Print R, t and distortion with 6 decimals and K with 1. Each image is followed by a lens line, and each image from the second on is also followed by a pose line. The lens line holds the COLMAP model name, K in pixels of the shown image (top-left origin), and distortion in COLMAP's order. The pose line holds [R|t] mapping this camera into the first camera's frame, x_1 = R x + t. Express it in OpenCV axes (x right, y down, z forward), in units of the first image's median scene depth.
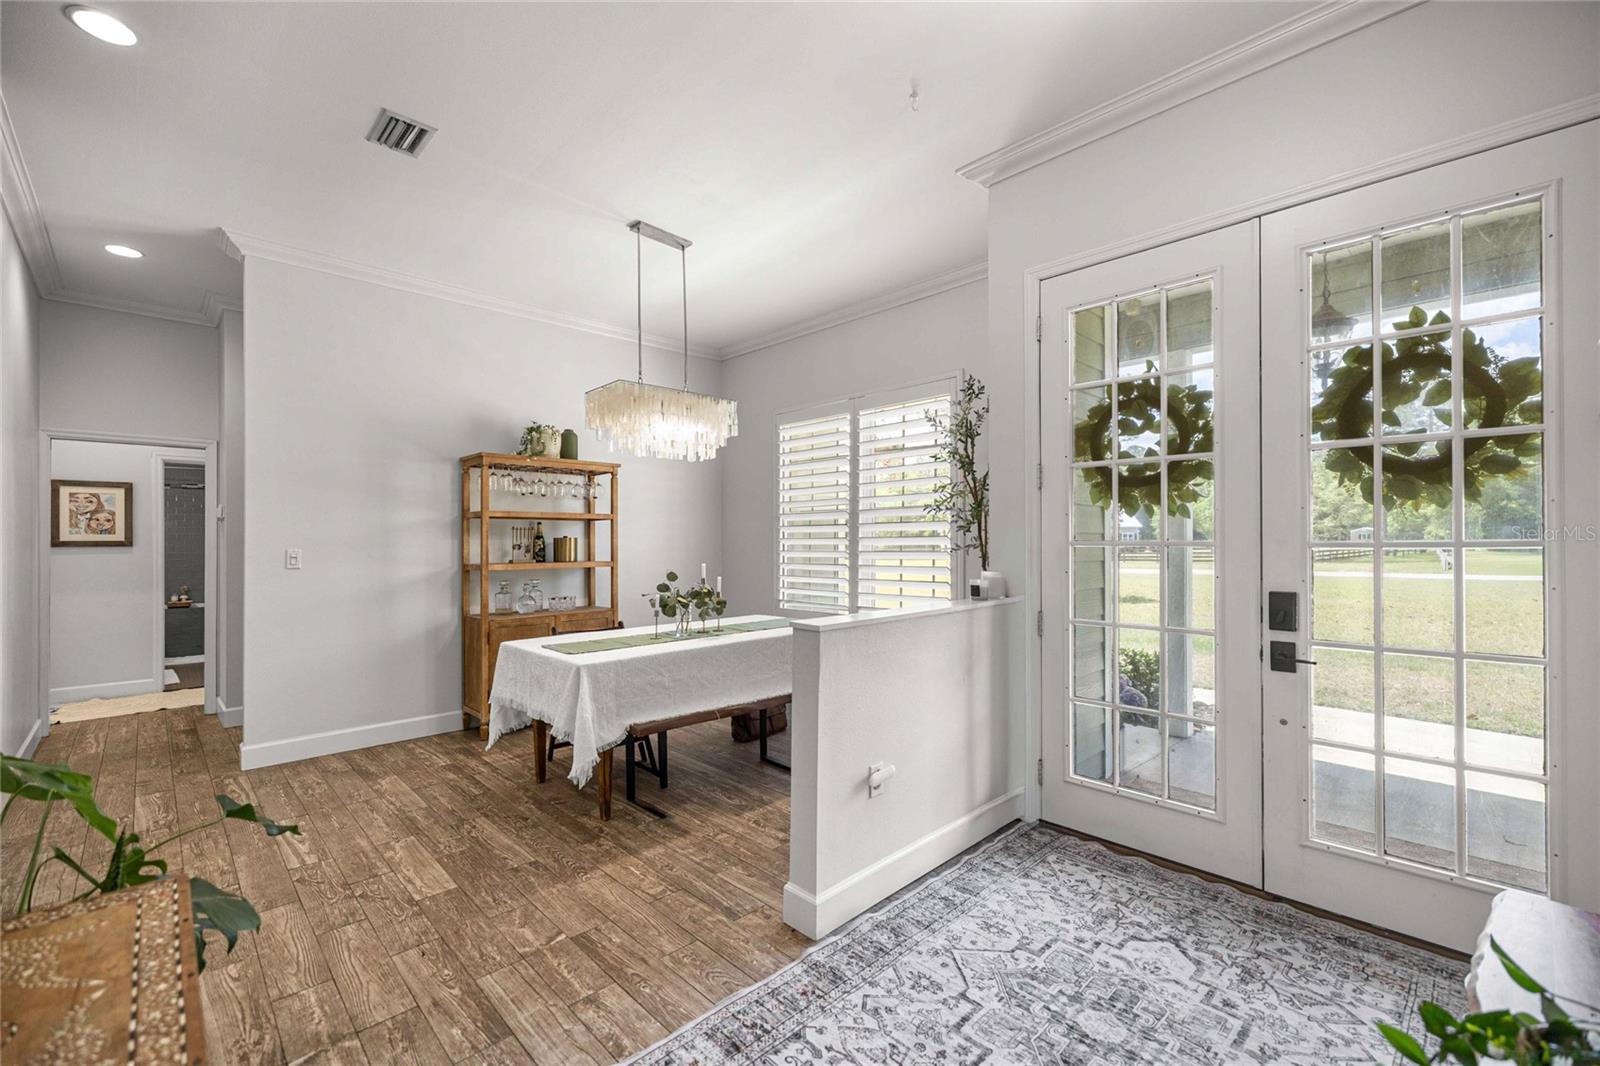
lens RADIAL K [[675.5, 0, 790.4], [0, 675.5, 539.6], [0, 0, 1]] dist [0.000194, 0.000109]
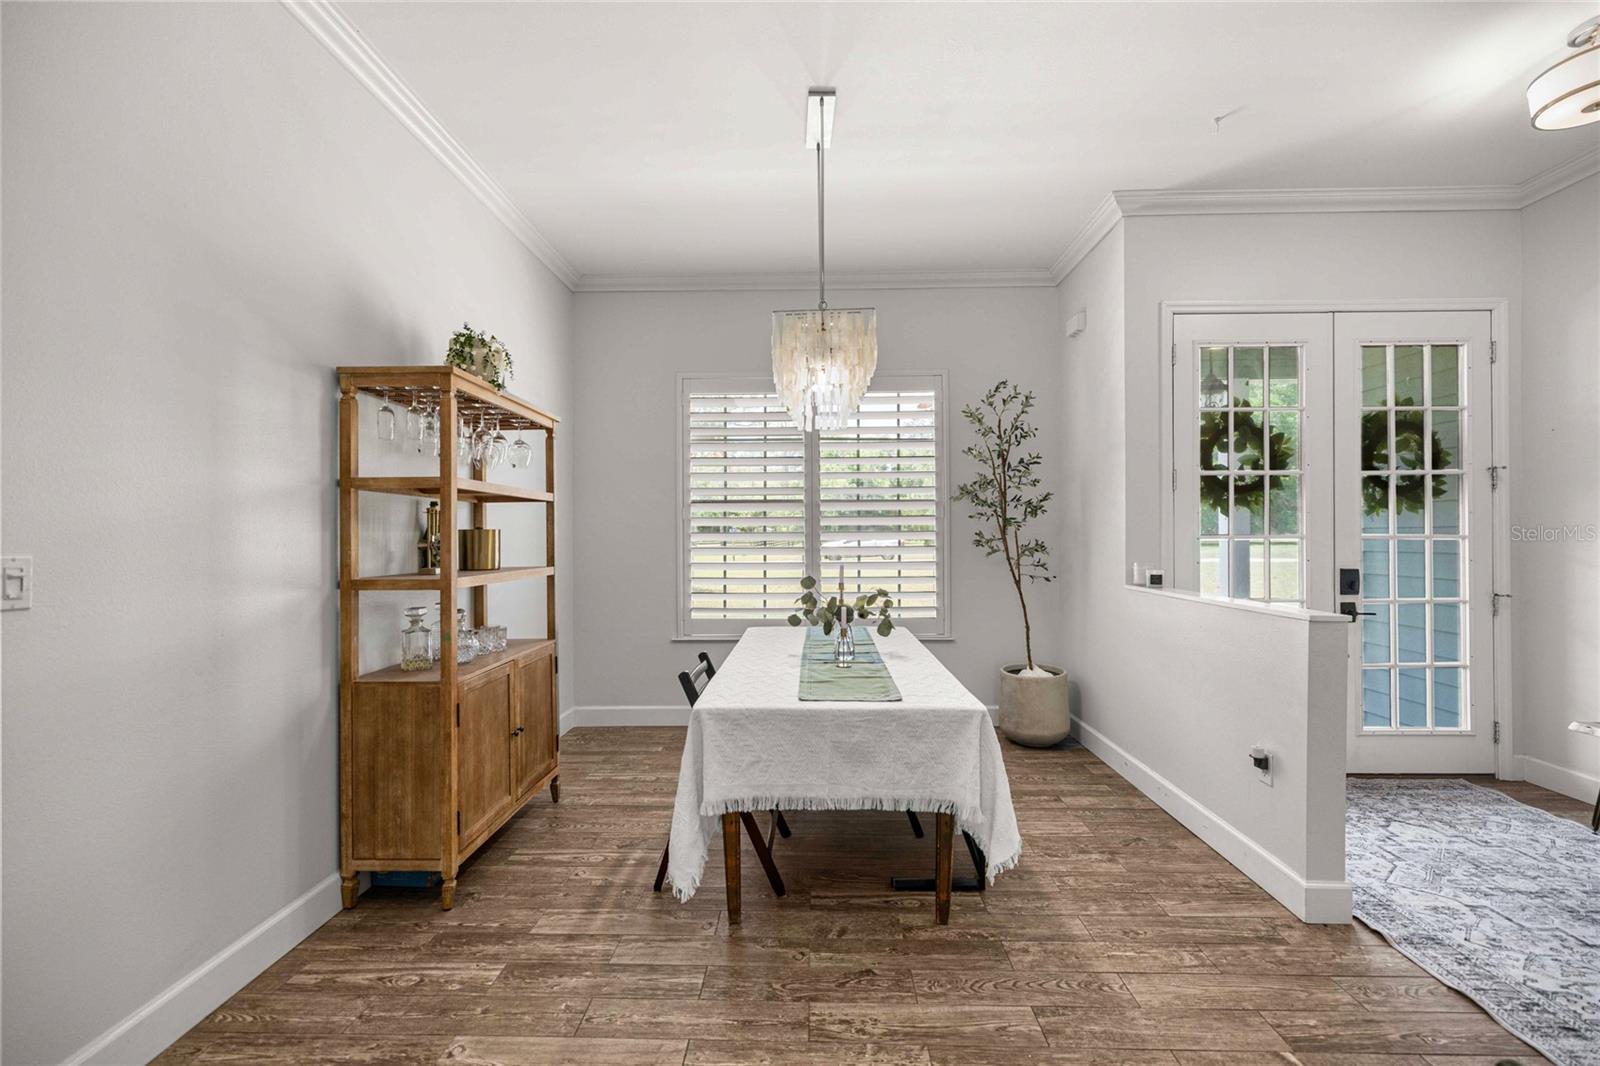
lens RADIAL K [[675.5, 0, 798.2], [0, 675.5, 535.9], [0, 0, 1]] dist [0.000194, 0.000109]
pose [[0.709016, 0.001343, 0.705191, -0.992551], [-0.000753, 0.999999, -0.001147, 0.006547], [-0.705192, 0.000282, 0.709017, 0.670915]]
